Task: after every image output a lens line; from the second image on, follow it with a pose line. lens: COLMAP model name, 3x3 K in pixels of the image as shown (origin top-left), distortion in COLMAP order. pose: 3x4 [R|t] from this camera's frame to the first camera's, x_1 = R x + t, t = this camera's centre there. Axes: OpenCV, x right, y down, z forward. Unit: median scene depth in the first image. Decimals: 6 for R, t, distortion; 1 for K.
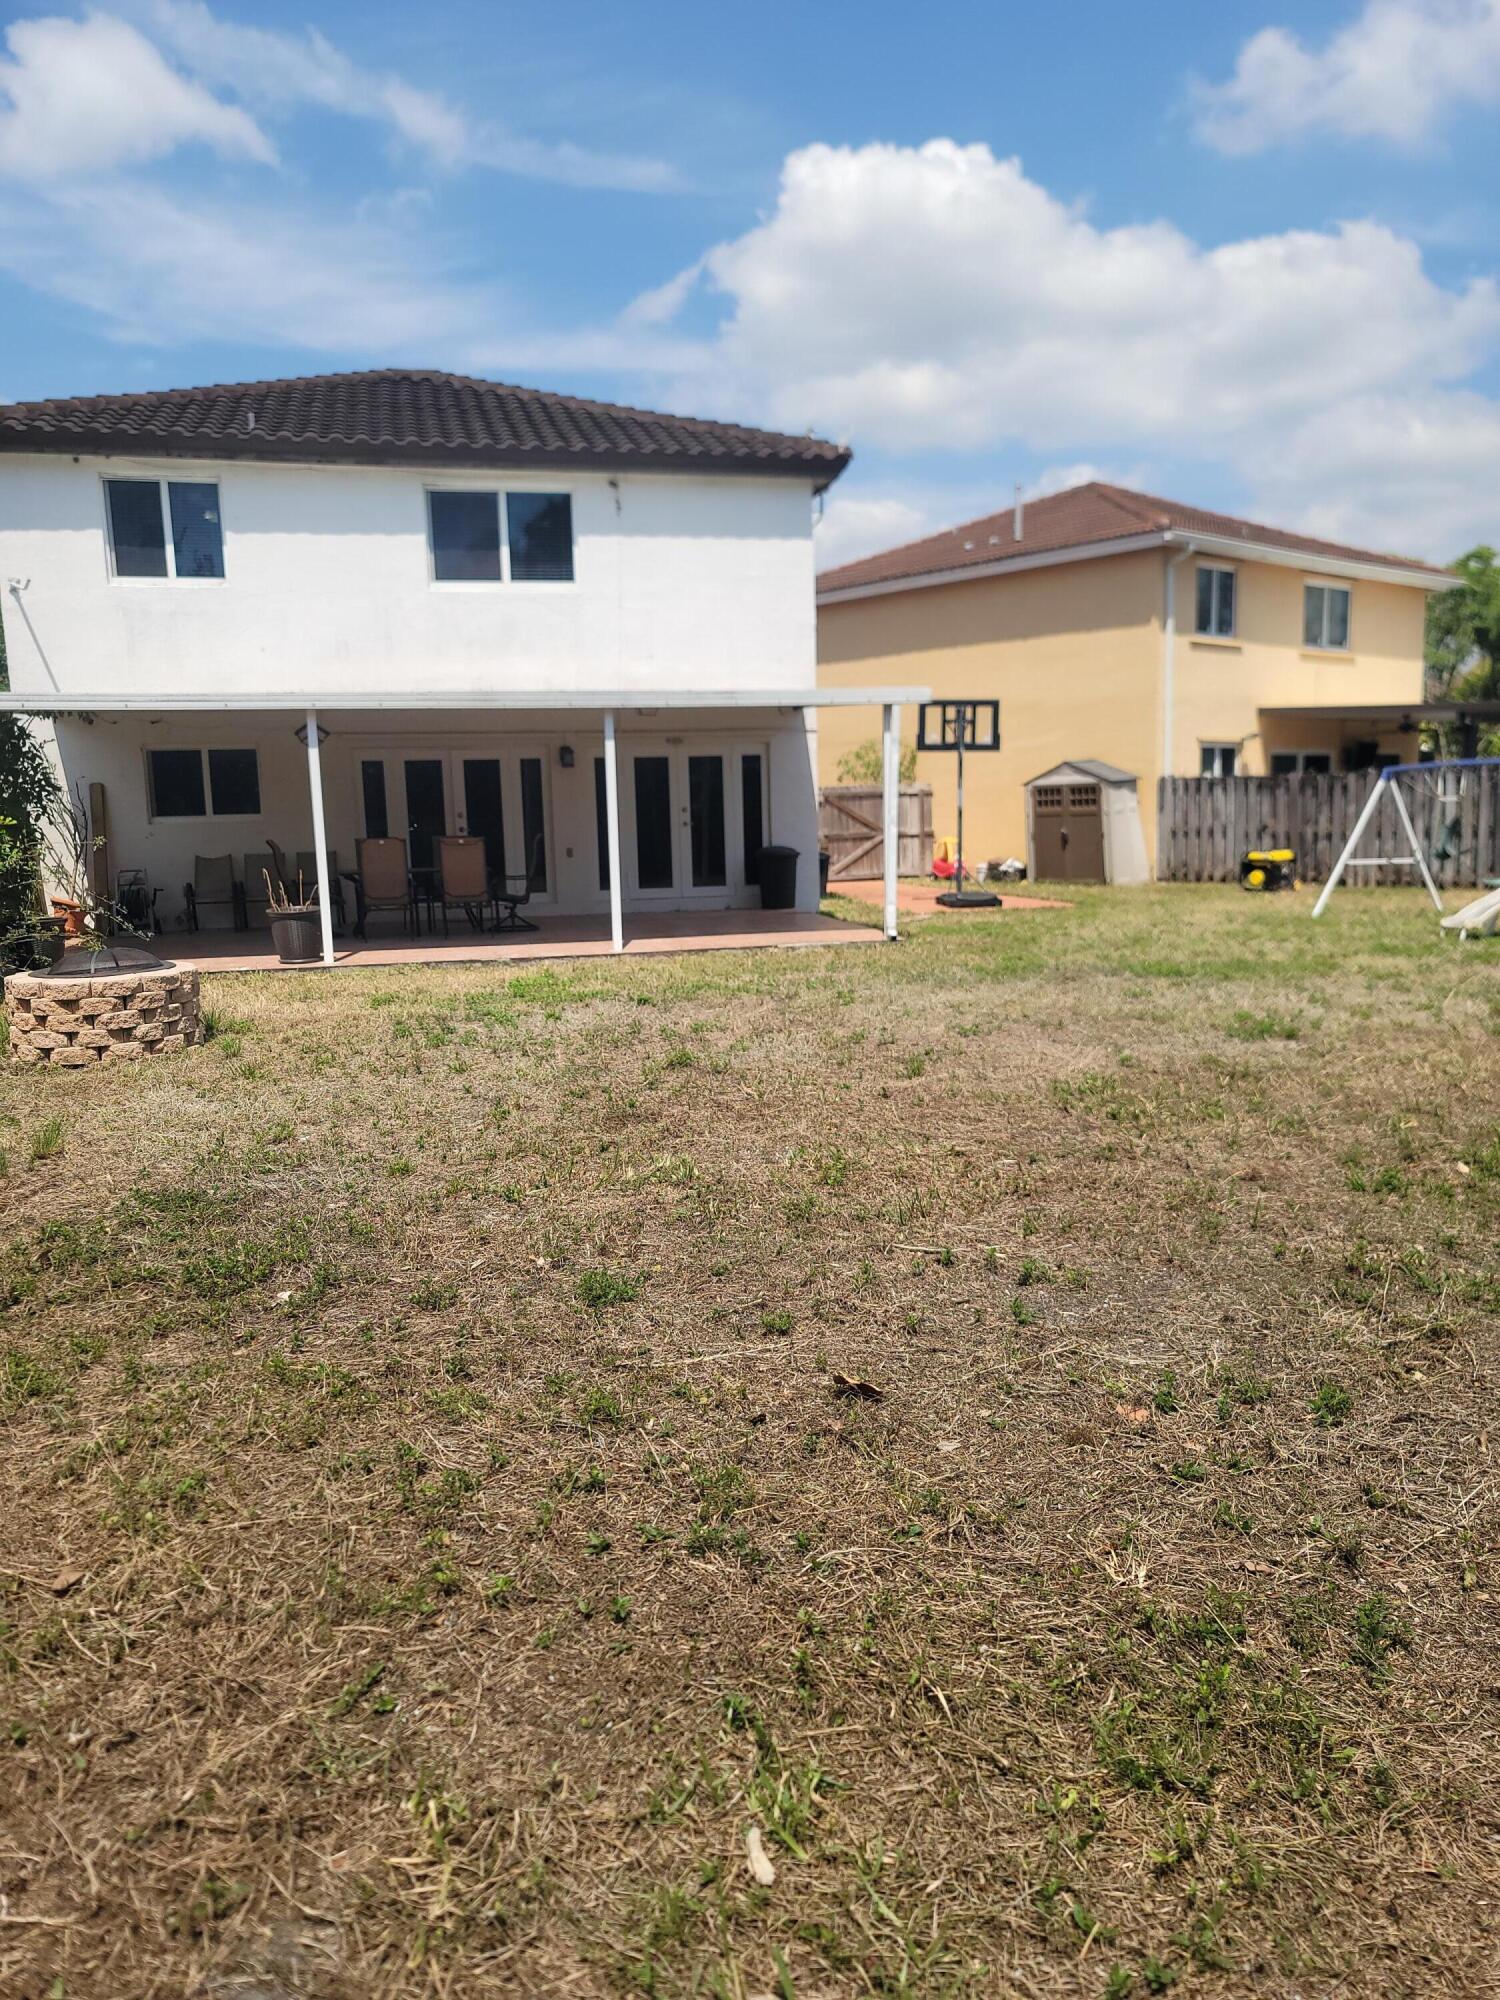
lens RADIAL K [[1470.0, 0, 744.0], [0, 1470.0, 1020.4], [0, 0, 1]] dist [0.067009, -0.050844]
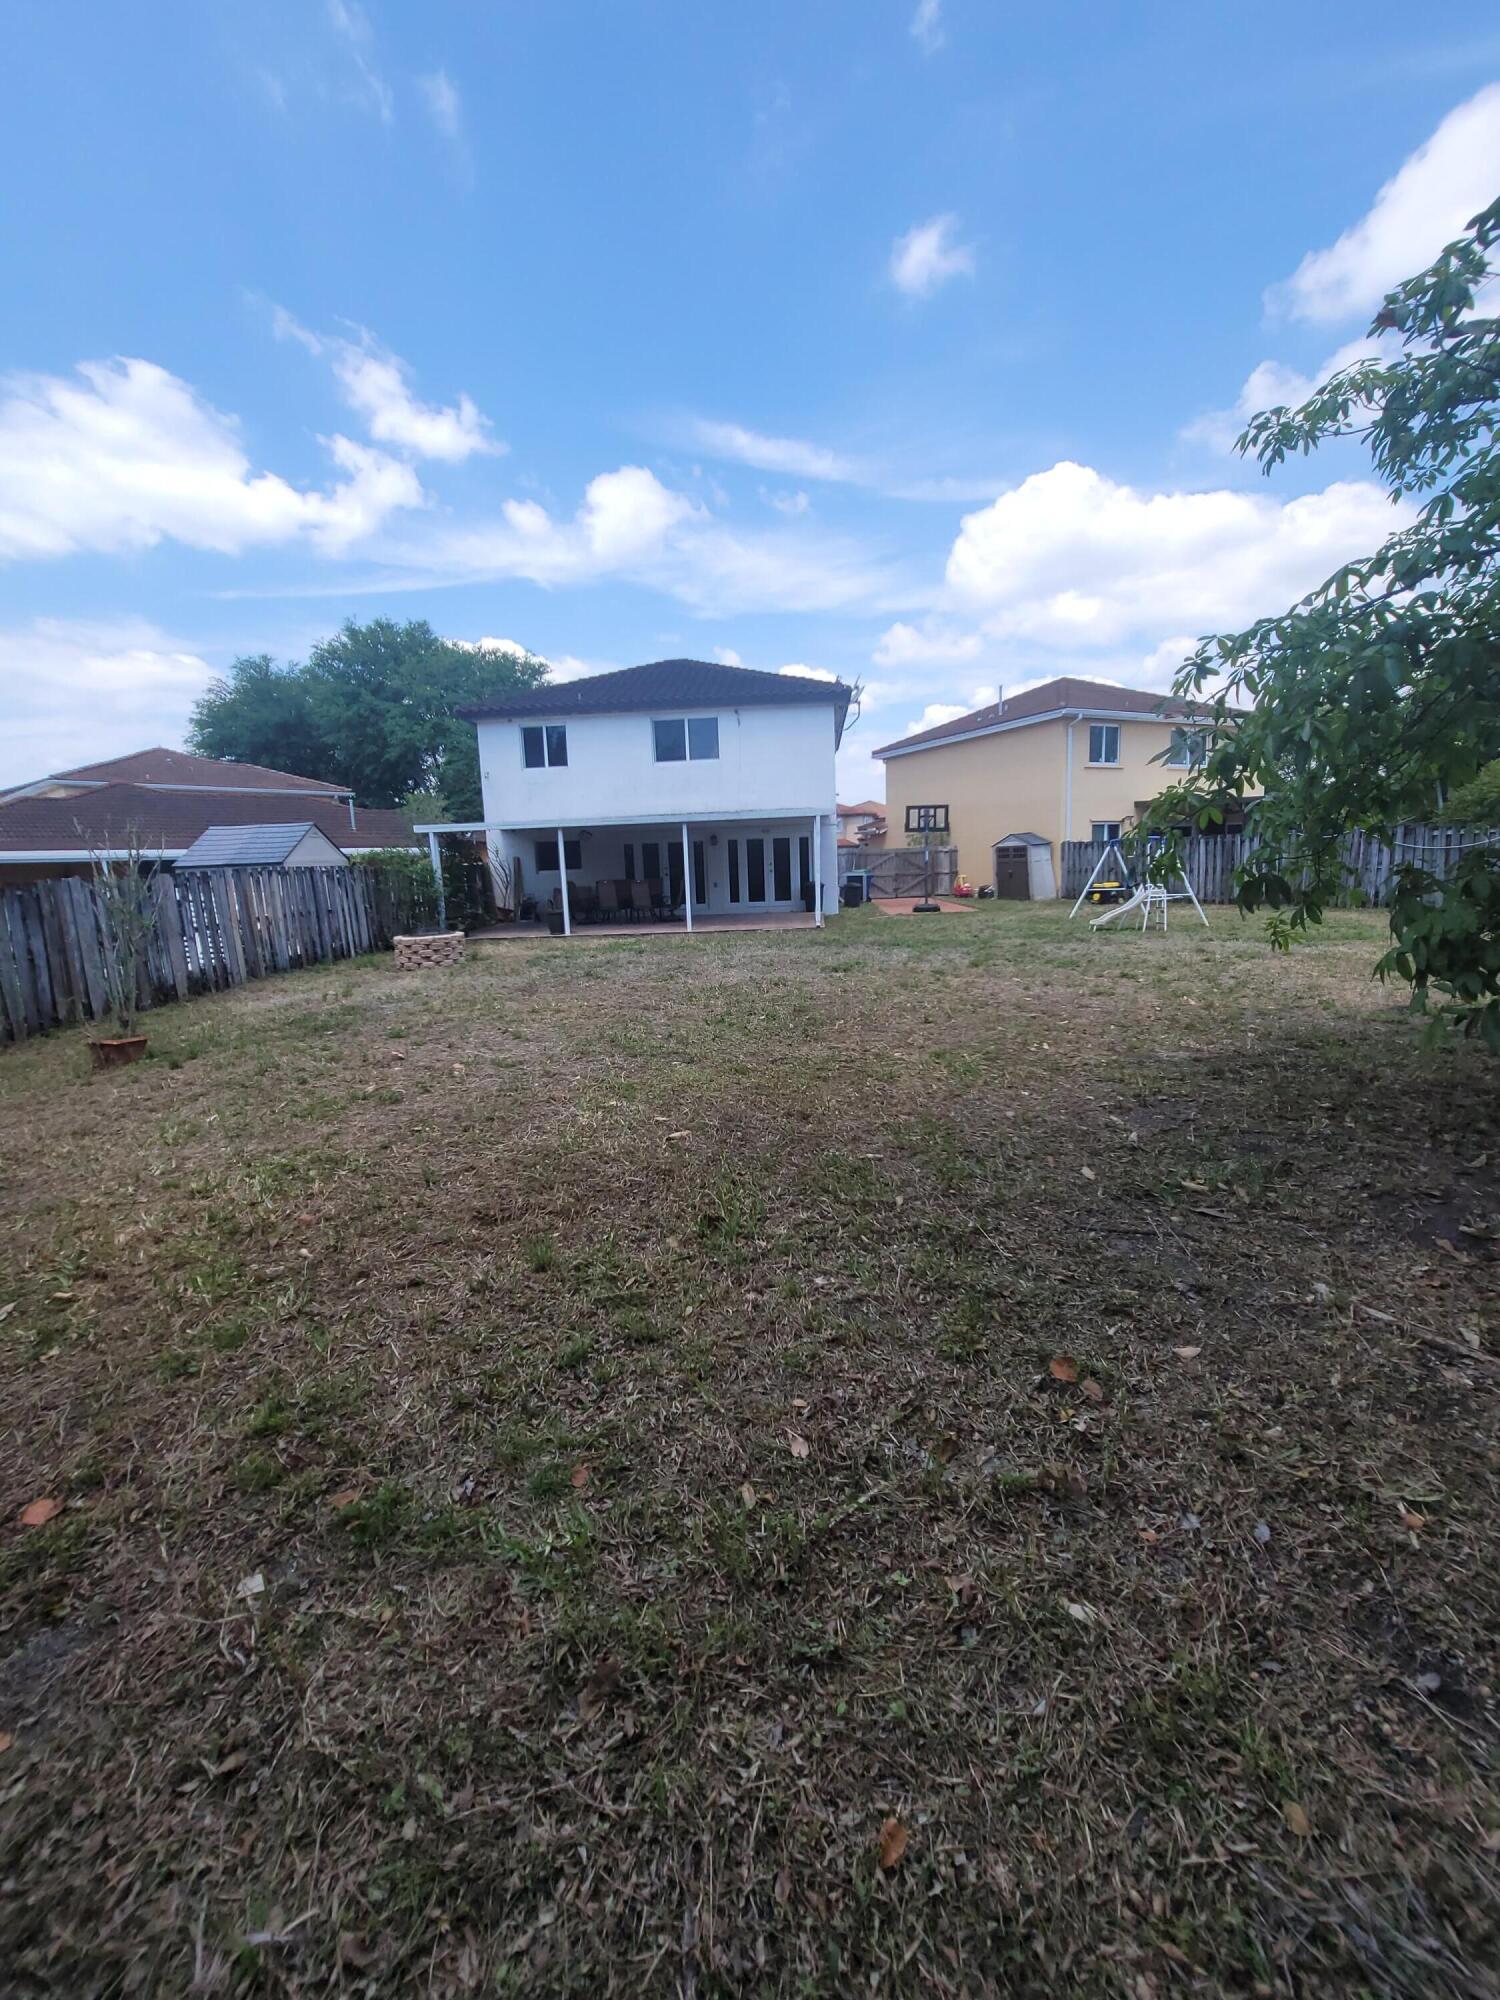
lens RADIAL K [[808.9, 0, 748.0], [0, 808.9, 987.4], [0, 0, 1]] dist [-0.002078, -0.000577]
pose [[0.956171, 0.034290, -0.290795, 0.280949], [-0.028312, 0.999293, 0.024740, 0.004268], [0.291438, -0.015423, 0.956465, -0.111340]]
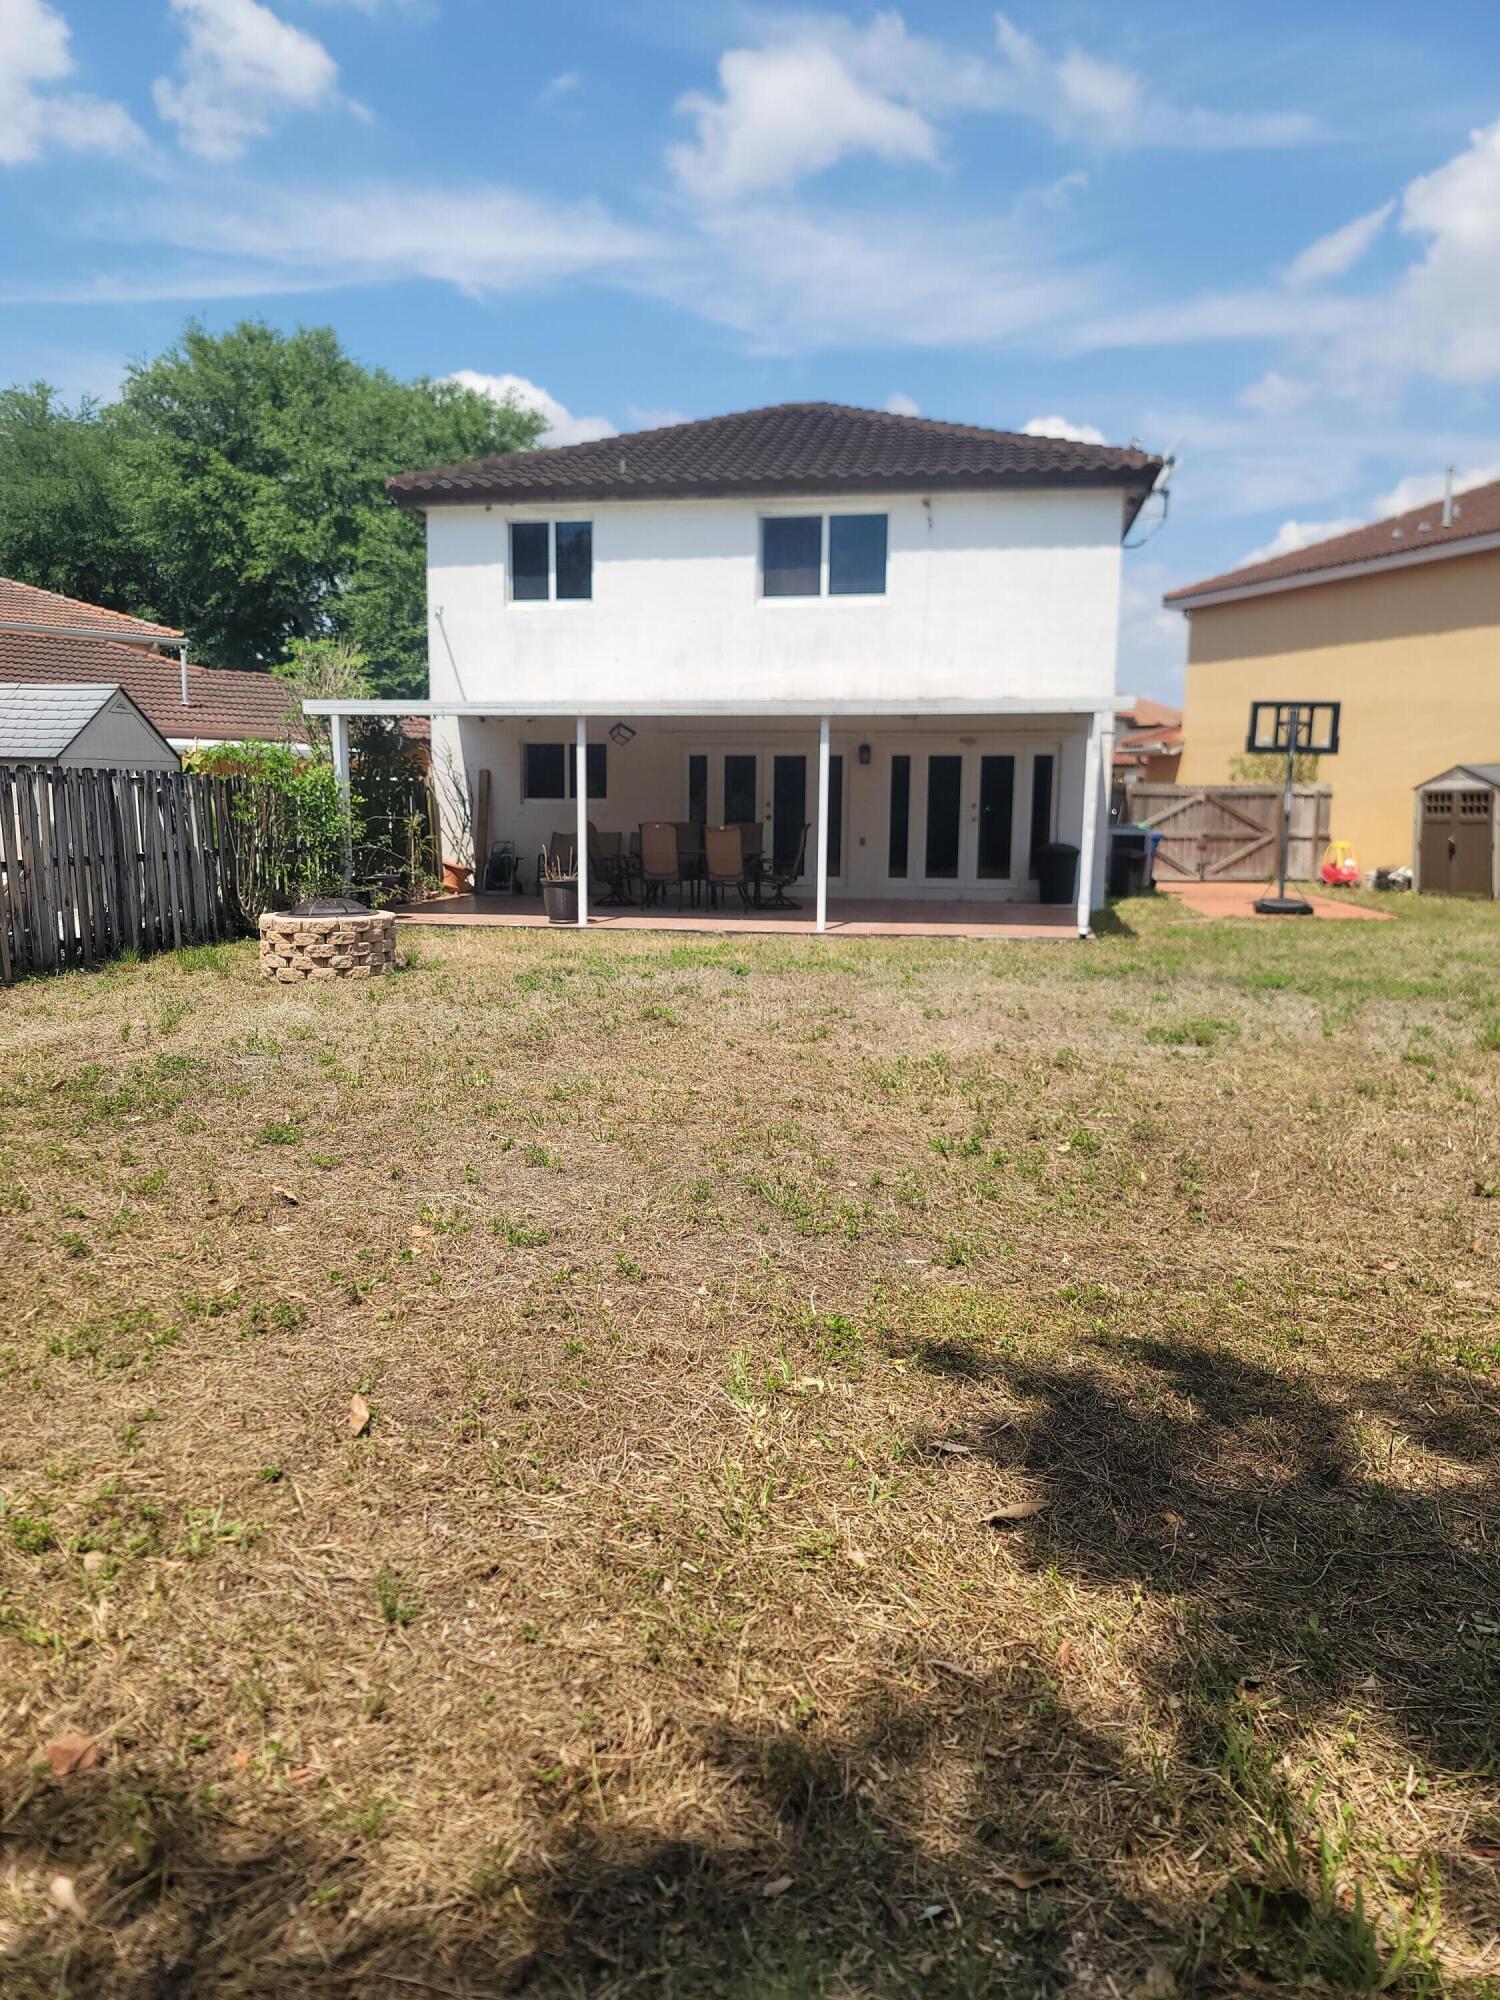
lens RADIAL K [[1470.0, 0, 726.1], [0, 1470.0, 1004.7], [0, 0, 1]] dist [0.067009, -0.050844]
pose [[0.923253, 0.085113, -0.374647, 0.215821], [-0.084958, 0.996240, 0.016964, -0.002897], [0.374682, 0.016167, 0.927013, -0.053675]]
